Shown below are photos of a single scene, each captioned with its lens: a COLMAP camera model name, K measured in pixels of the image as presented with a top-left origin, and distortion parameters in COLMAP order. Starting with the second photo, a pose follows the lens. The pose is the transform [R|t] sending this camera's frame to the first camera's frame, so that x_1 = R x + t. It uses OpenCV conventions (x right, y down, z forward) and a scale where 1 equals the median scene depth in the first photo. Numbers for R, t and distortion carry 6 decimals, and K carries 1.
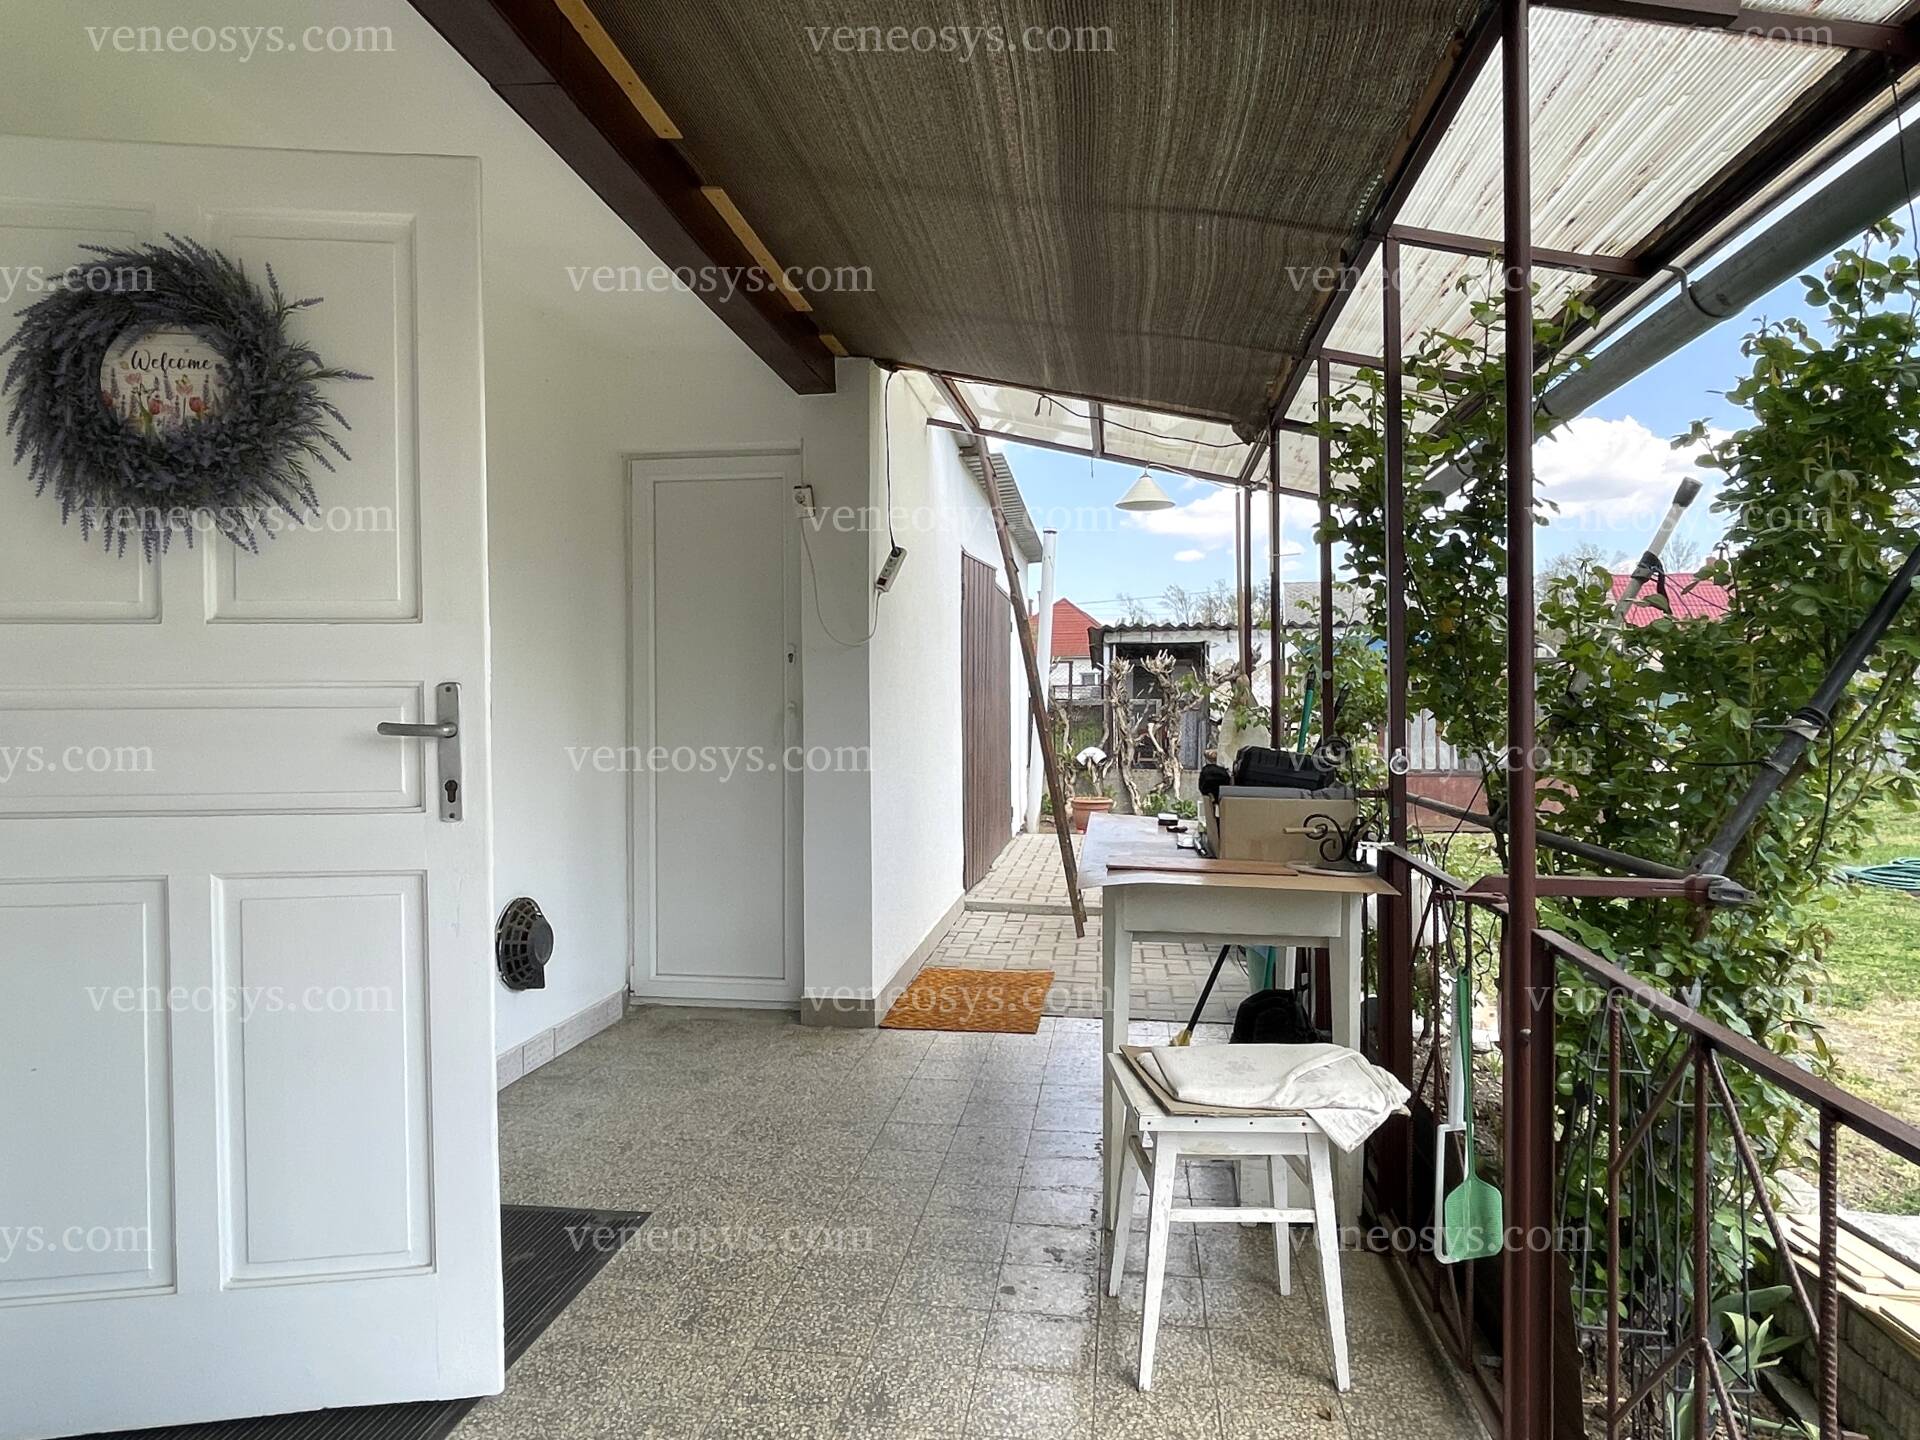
lens RADIAL K [[1209.3, 0, 969.1], [0, 1209.3, 731.7], [0, 0, 1]] dist [-0.000446, -0.008369]
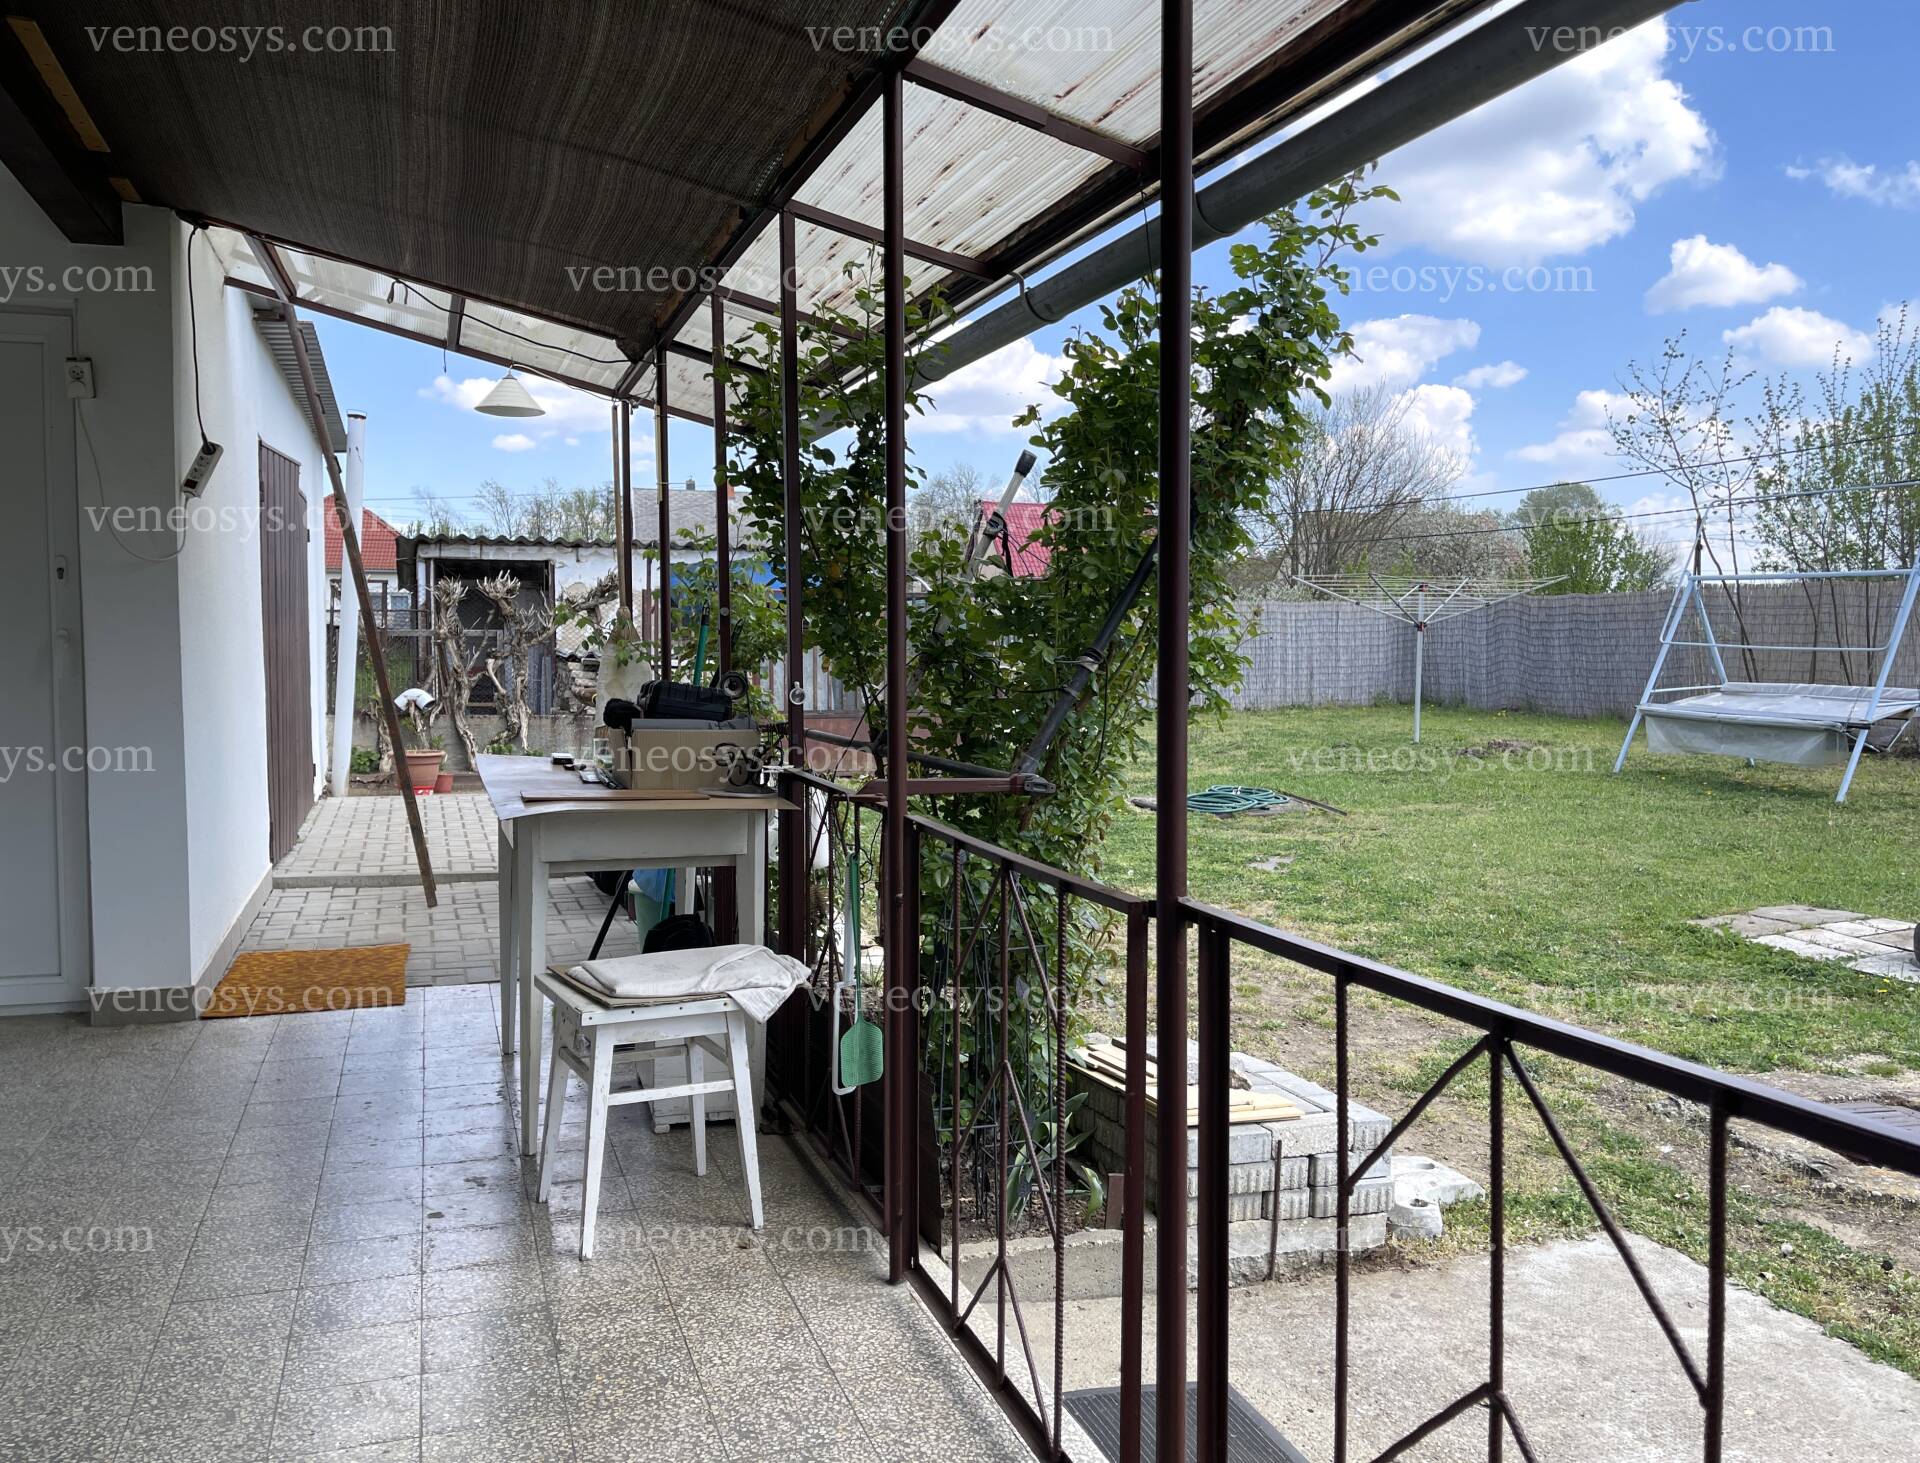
lens RADIAL K [[1503.9, 0, 963.3], [0, 1503.9, 731.0], [0, 0, 1]] dist [0.010347, -0.005776]
pose [[0.891057, -0.016586, 0.453587, -0.131345], [-0.001471, 0.999221, 0.039427, 0.004693], [-0.453888, -0.035799, 0.890339, -0.292735]]
